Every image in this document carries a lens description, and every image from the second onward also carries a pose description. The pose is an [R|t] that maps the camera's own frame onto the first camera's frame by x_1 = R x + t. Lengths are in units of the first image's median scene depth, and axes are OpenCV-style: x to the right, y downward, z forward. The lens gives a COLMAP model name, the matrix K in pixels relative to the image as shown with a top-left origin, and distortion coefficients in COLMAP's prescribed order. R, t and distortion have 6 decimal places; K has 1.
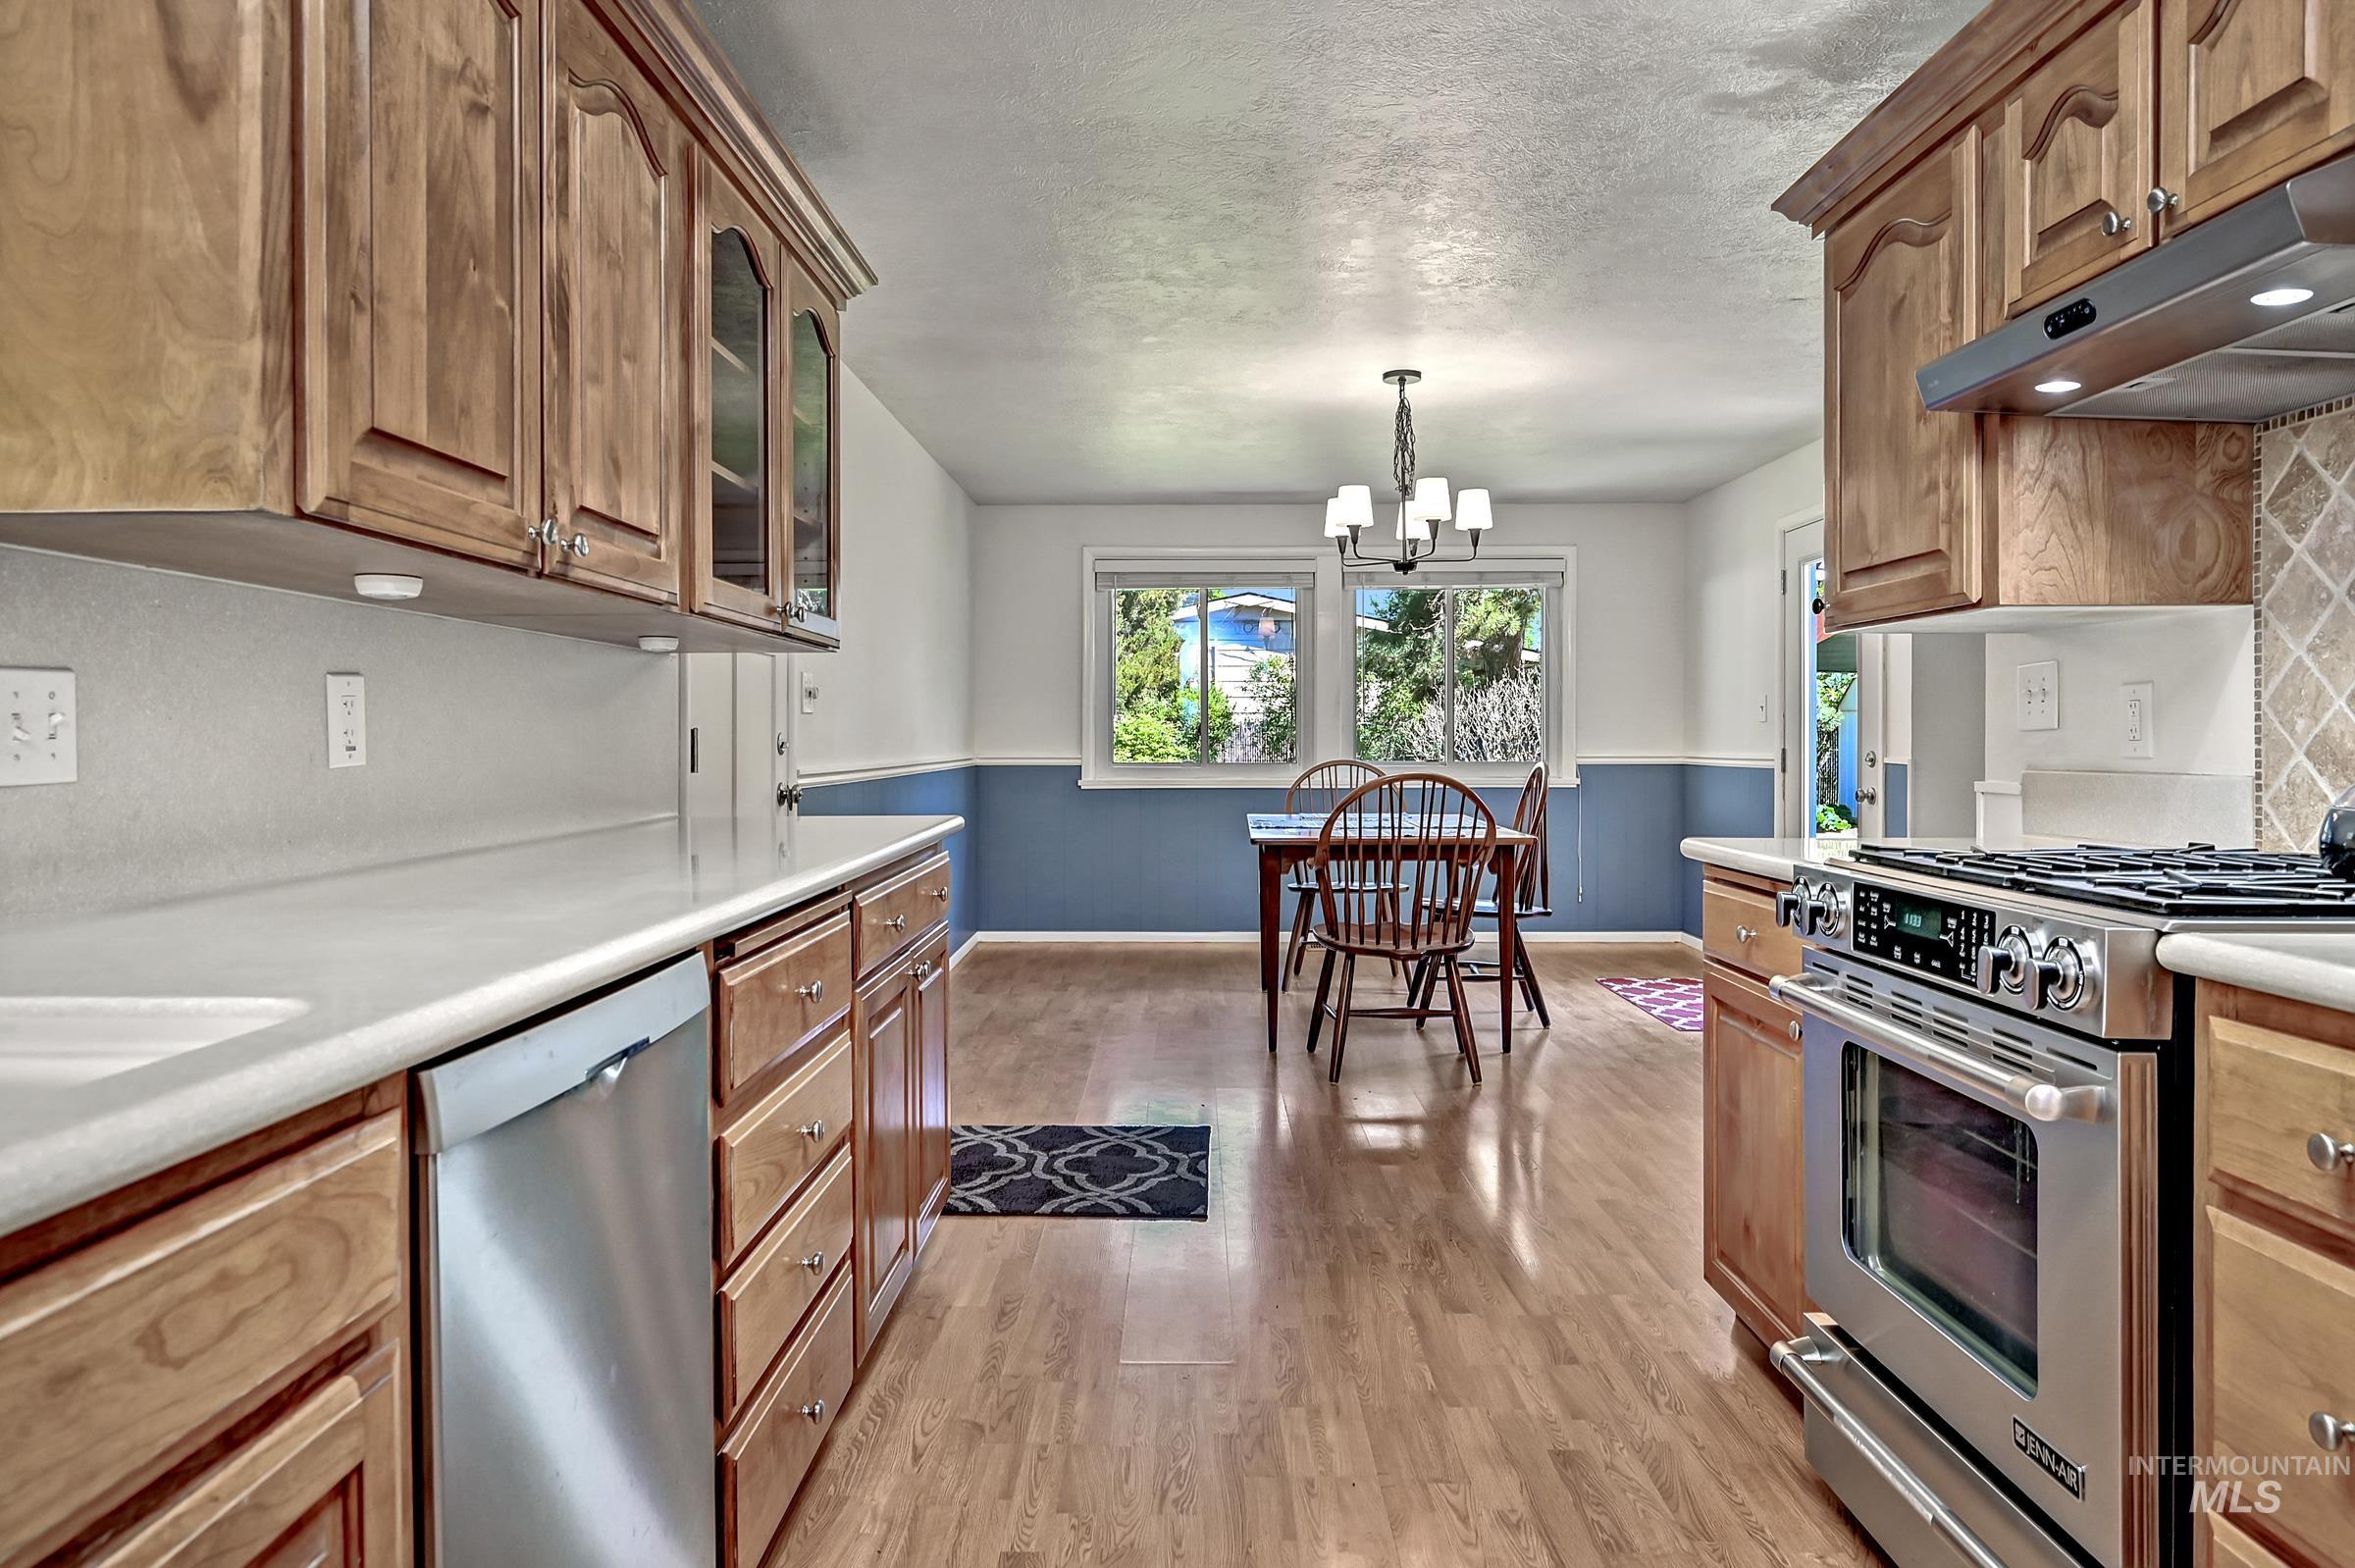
lens RADIAL K [[1470.2, 0, 1177.5], [0, 1470.2, 784.0], [0, 0, 1]] dist [0.002335, 0.000224]
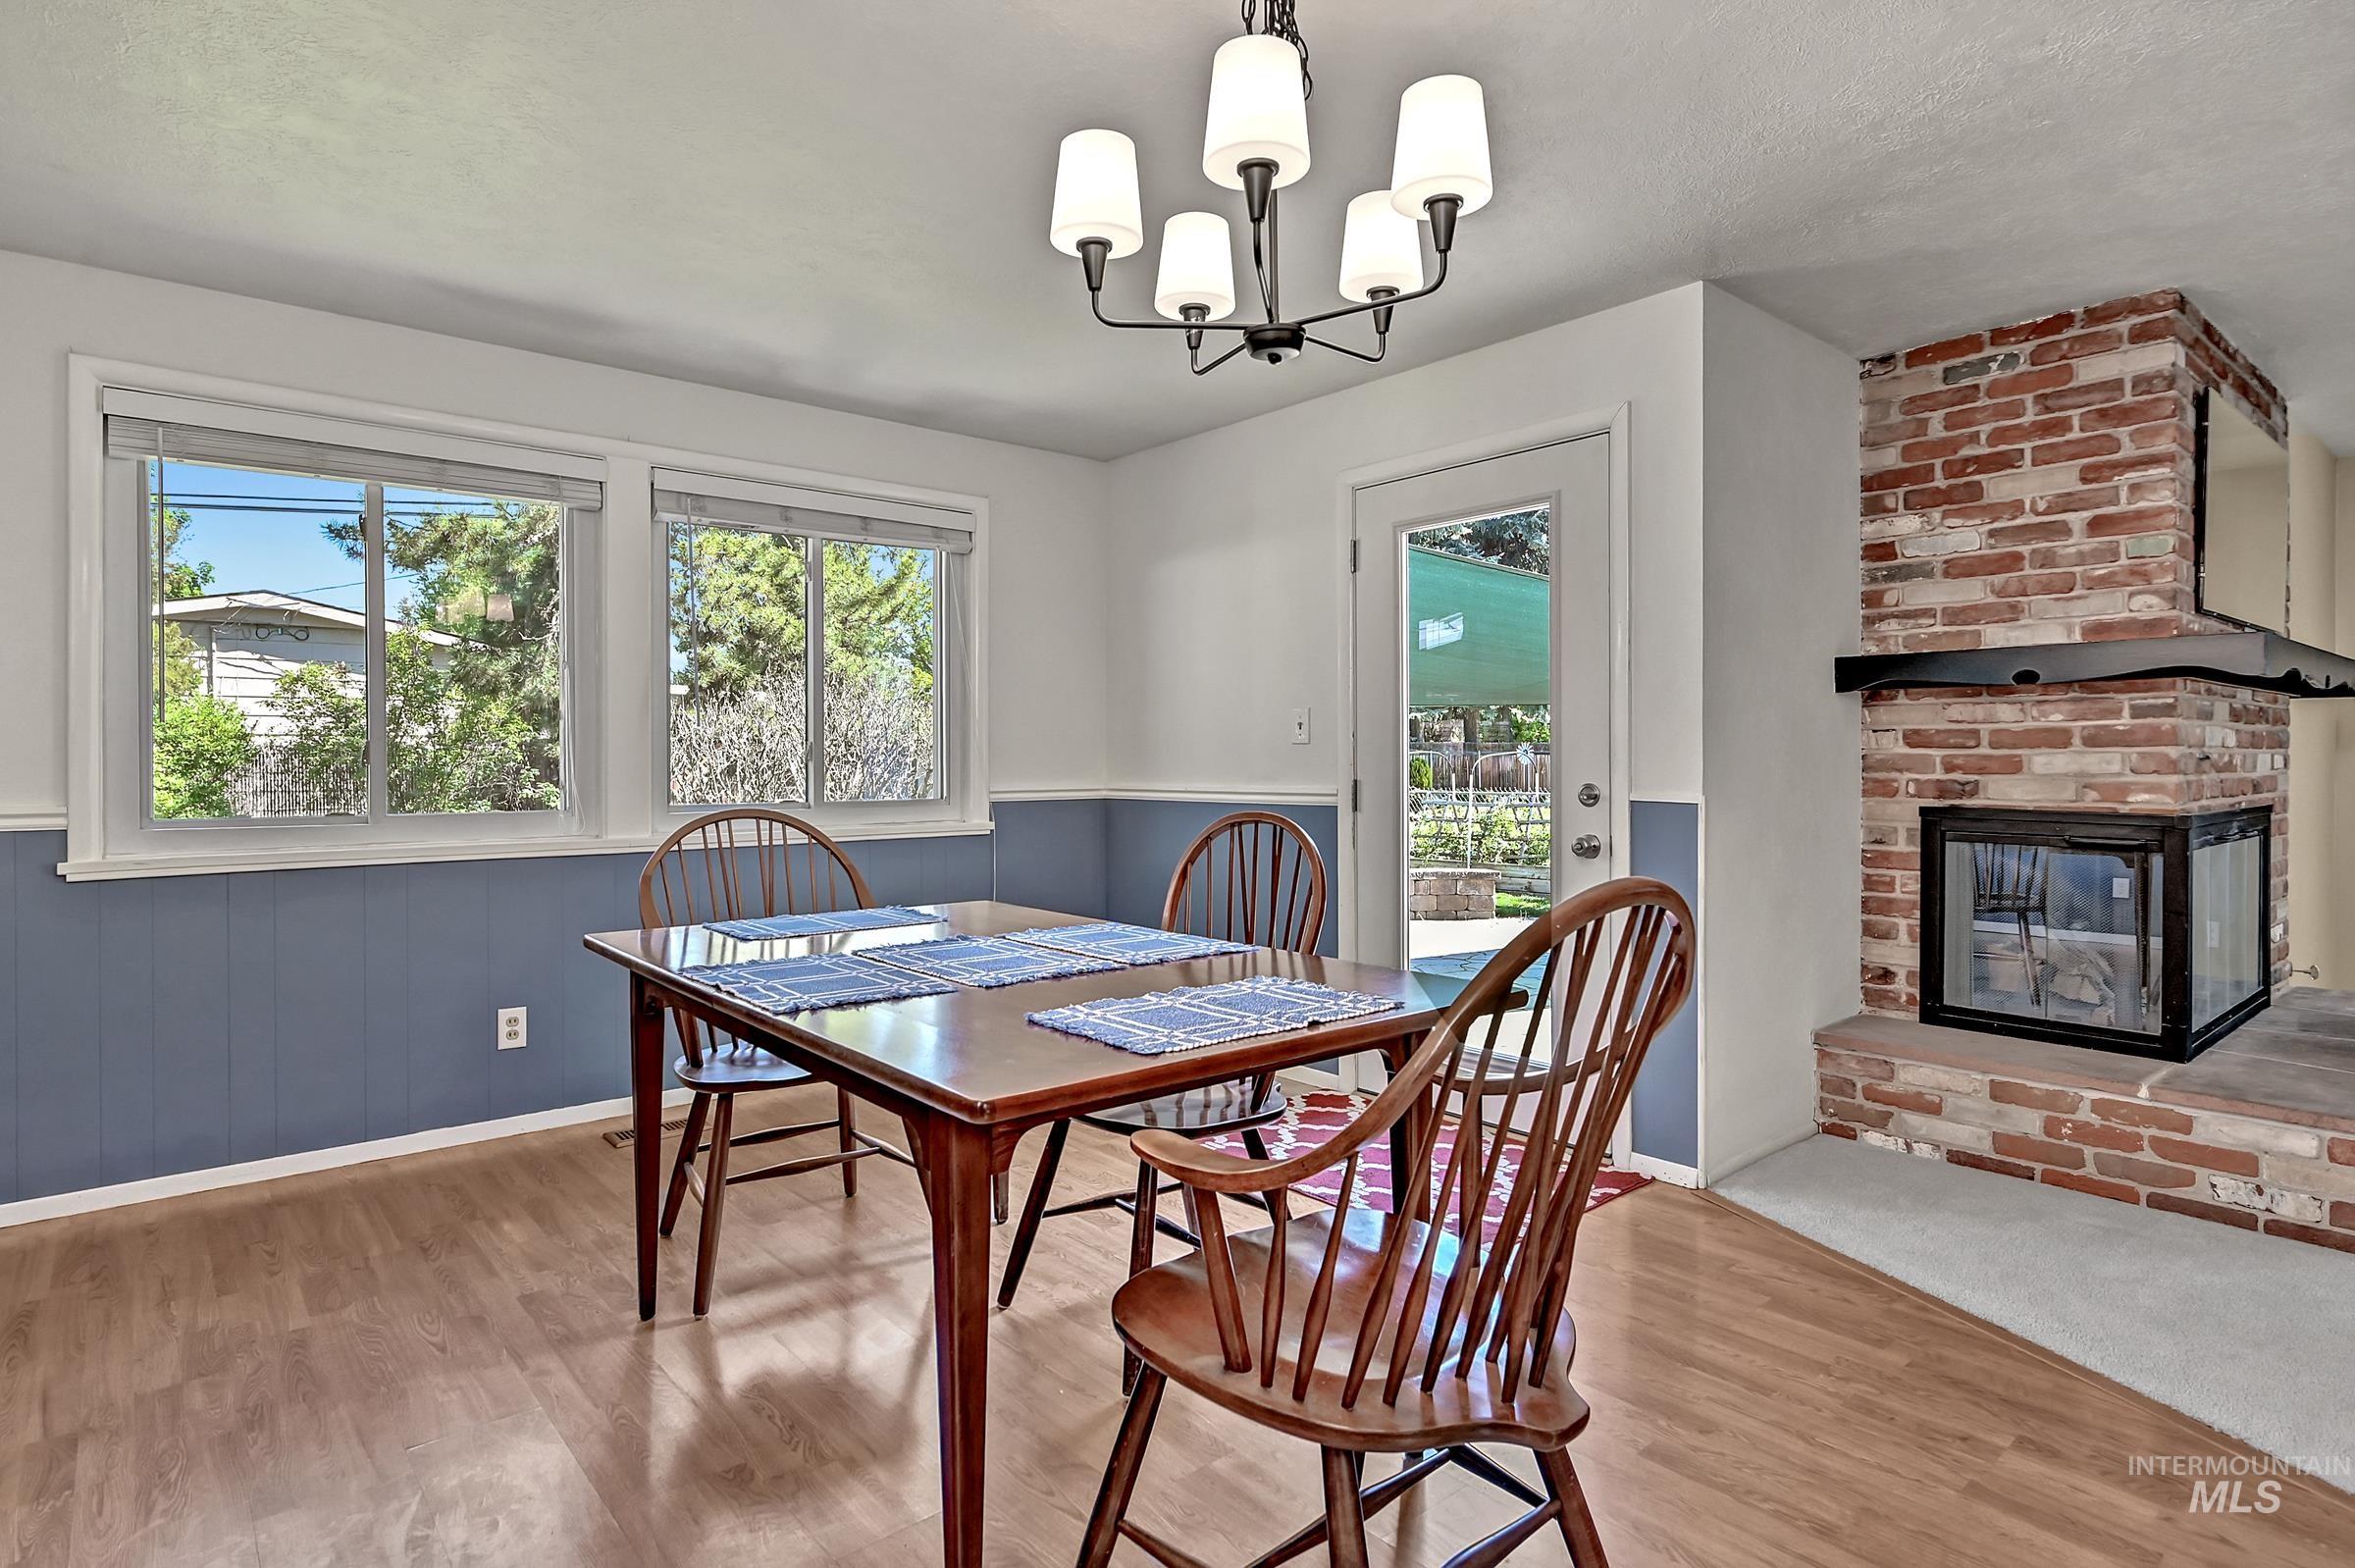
lens RADIAL K [[1240.8, 0, 1180.1], [0, 1240.8, 773.4], [0, 0, 1]] dist [-0.002556, -0.000132]
pose [[0.759844, -0.009280, 0.650039, -0.051849], [0.023699, 0.999629, -0.013431, -0.016828], [-0.649673, 0.025611, 0.759782, 0.476244]]
